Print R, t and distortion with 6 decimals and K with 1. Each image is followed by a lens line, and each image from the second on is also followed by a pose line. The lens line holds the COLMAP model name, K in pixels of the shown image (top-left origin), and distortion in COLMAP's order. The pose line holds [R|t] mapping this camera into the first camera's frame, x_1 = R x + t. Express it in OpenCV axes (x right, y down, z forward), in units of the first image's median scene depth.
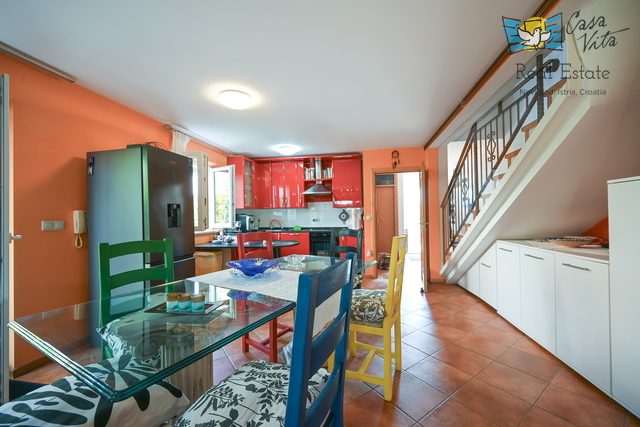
lens RADIAL K [[251.1, 0, 322.2], [0, 251.1, 214.4], [0, 0, 1]] dist [-0.001075, 0.000380]
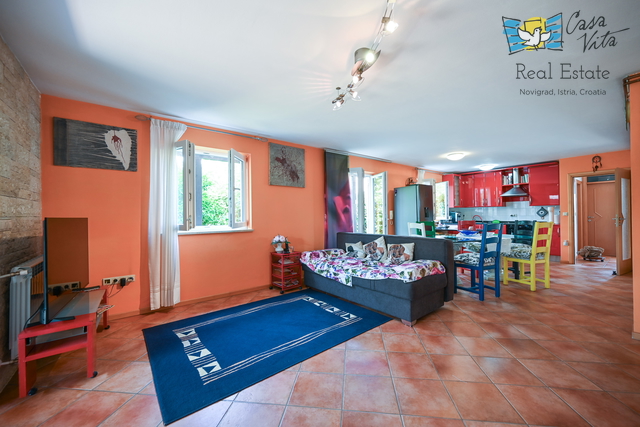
lens RADIAL K [[251.1, 0, 326.0], [0, 251.1, 213.9], [0, 0, 1]] dist [-0.001075, 0.000380]
pose [[0.749562, 0.003564, -0.661925, 0.114761], [0.005139, 0.999924, 0.011203, -0.006526], [0.661915, -0.011799, 0.749486, -0.645958]]
